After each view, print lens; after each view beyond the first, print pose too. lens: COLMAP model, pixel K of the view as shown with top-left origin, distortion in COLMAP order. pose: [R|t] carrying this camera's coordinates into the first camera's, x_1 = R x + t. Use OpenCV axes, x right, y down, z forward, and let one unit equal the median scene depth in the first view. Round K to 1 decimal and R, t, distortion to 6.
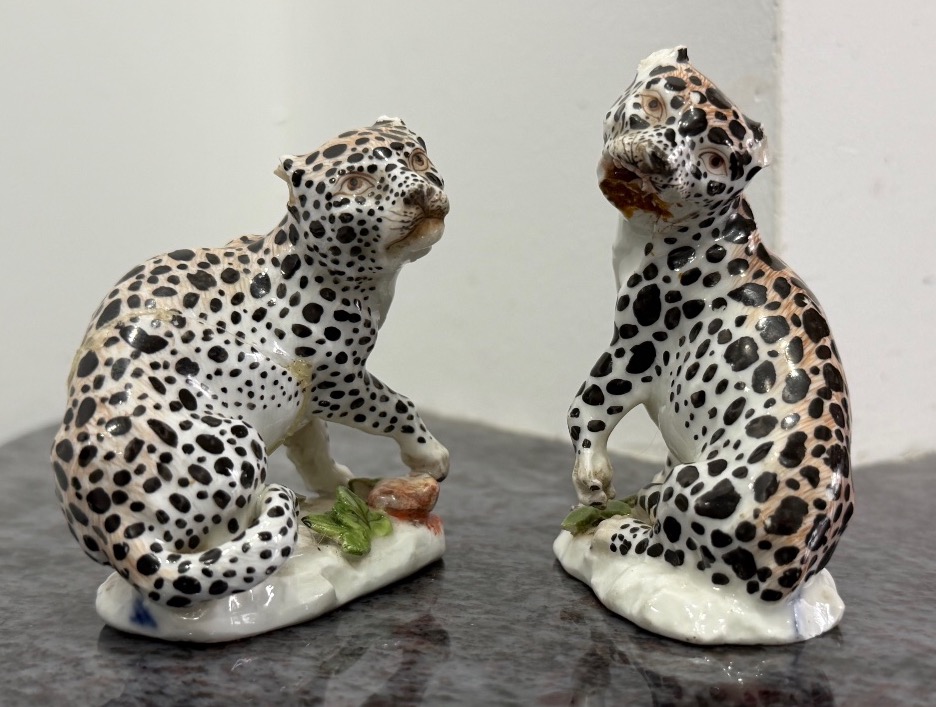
lens RADIAL K [[1497.3, 0, 553.3], [0, 1497.3, 396.0], [0, 0, 1]] dist [0.065585, 0.000000]
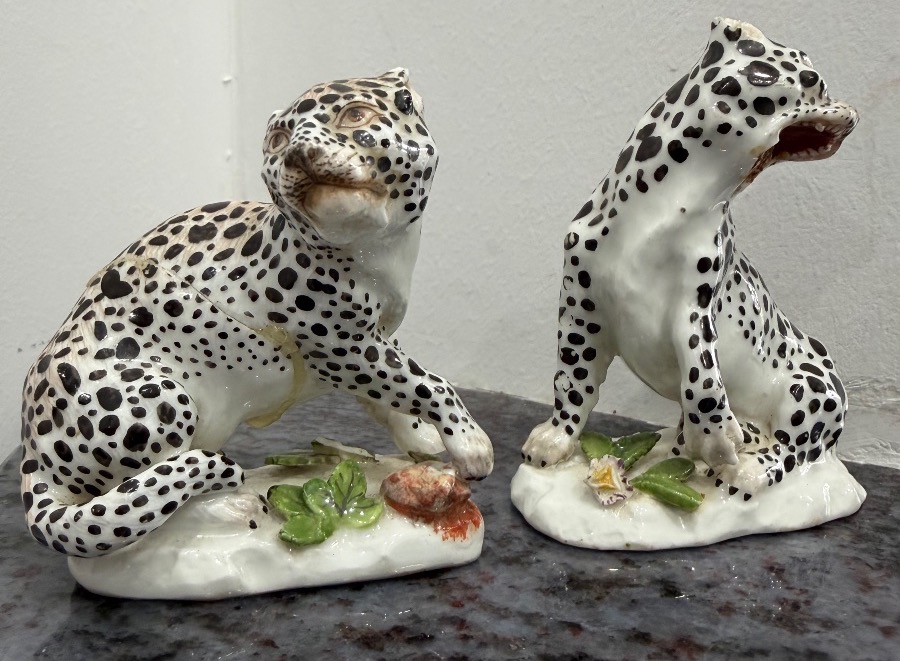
lens RADIAL K [[858.3, 0, 446.7], [0, 858.3, 266.7], [0, 0, 1]] dist [-0.000445, 0.000000]
pose [[0.683052, 0.127209, -0.719206, 0.304987], [-0.131304, 0.990060, 0.050413, -0.106770], [0.718470, 0.060000, 0.692965, 0.726518]]
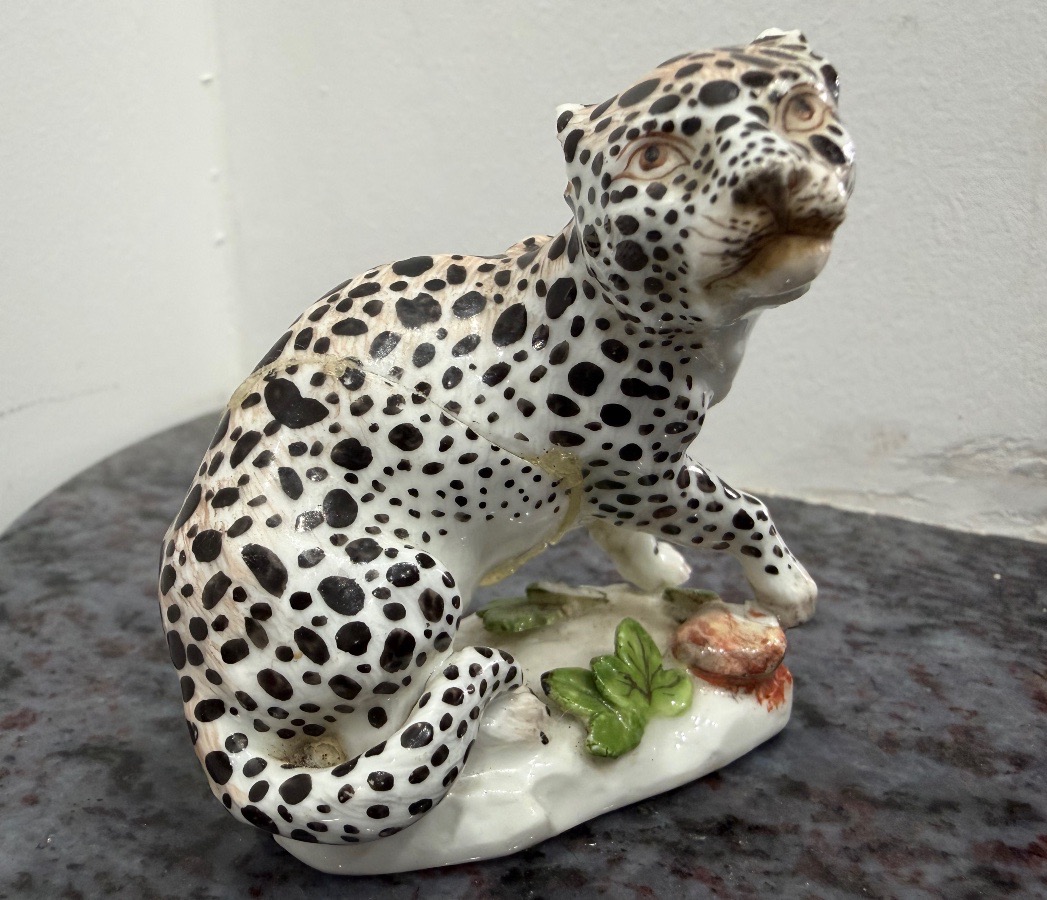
lens RADIAL K [[870.3, 0, 470.3], [0, 870.3, 448.9], [0, 0, 1]] dist [-0.011792, 0.026454]
pose [[0.829540, 0.192102, -0.524366, -0.009744], [-0.095601, 0.973961, 0.205571, -0.099302], [0.550203, -0.120400, 0.826305, 0.707638]]
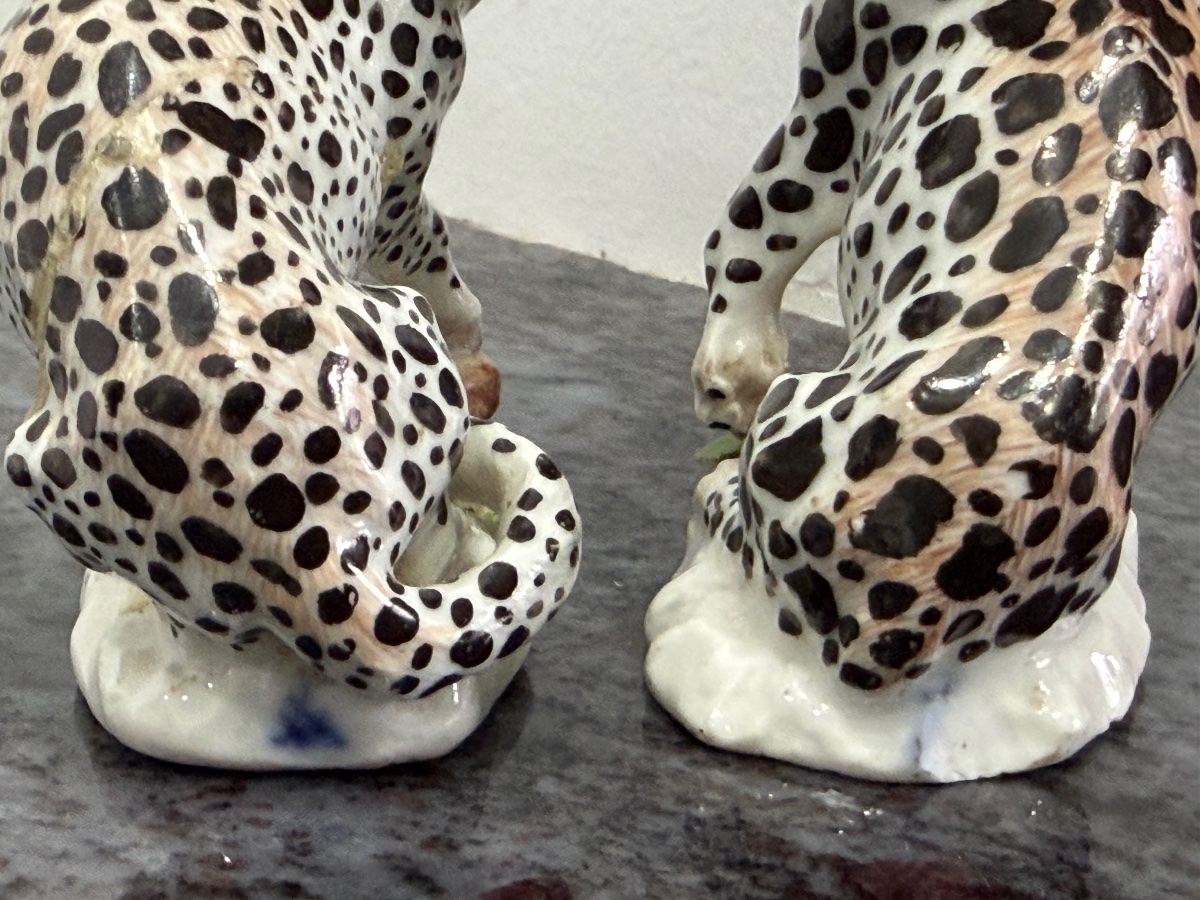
lens RADIAL K [[2362.5, 0, 601.2], [0, 2362.5, 453.1], [0, 0, 1]] dist [-0.075907, 0.000000]
pose [[0.841931, -0.152791, 0.517500, -0.535456], [0.075547, 0.983004, 0.167321, -0.050139], [-0.534270, -0.101778, 0.839164, 0.338731]]
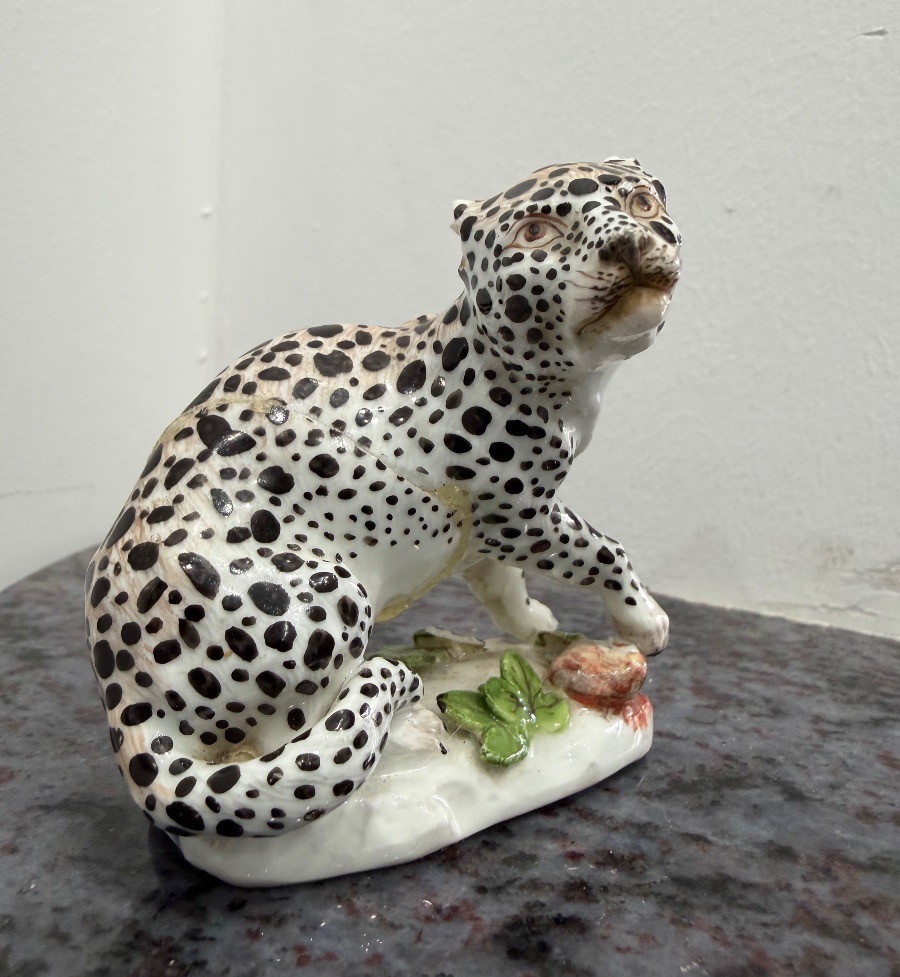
lens RADIAL K [[864.4, 0, 447.2], [0, 864.4, 441.4], [0, 0, 1]] dist [-0.037392, 0.105793]
pose [[0.906978, 0.102605, -0.408488, -0.003127], [-0.113102, 0.993582, -0.001553, -0.044901], [0.405707, 0.047610, 0.912762, 0.641470]]
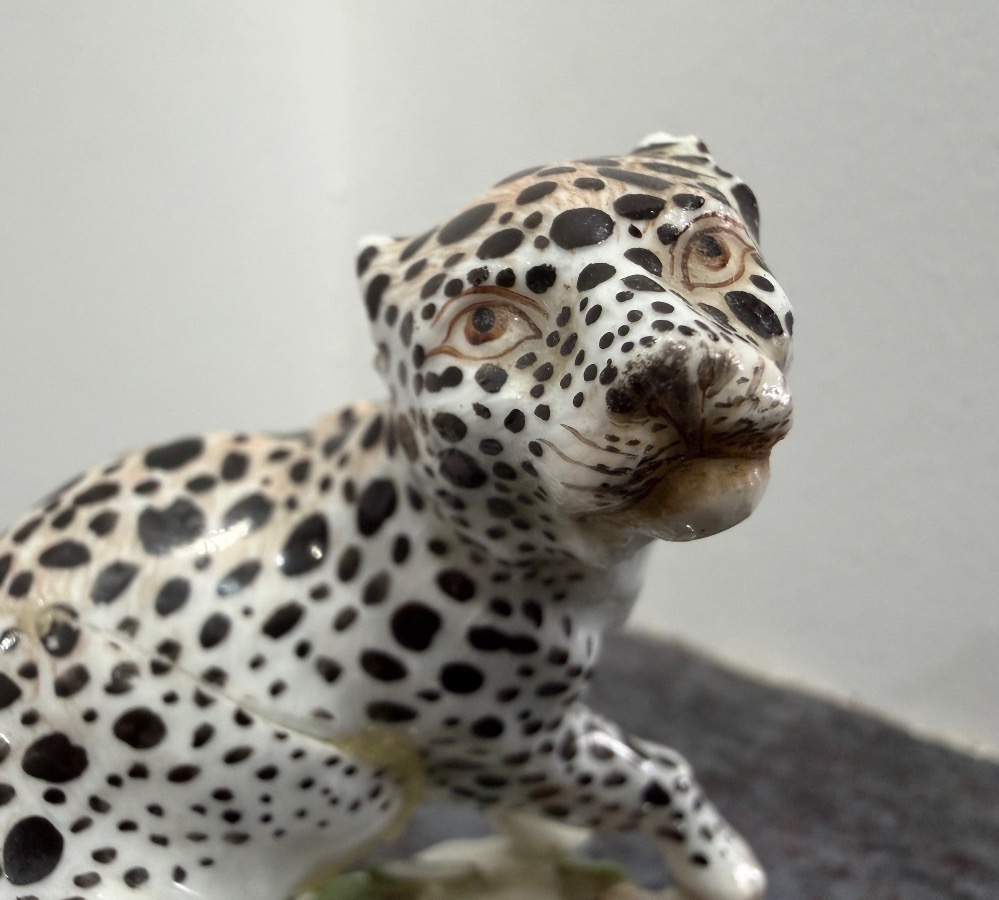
lens RADIAL K [[895.3, 0, 426.5], [0, 895.3, 439.1], [0, 0, 1]] dist [-0.021002, -0.016235]
pose [[0.860825, 0.114124, -0.495939, -0.044635], [-0.083746, 0.993012, 0.083147, -0.131499], [0.501963, -0.030042, 0.864367, 0.824282]]
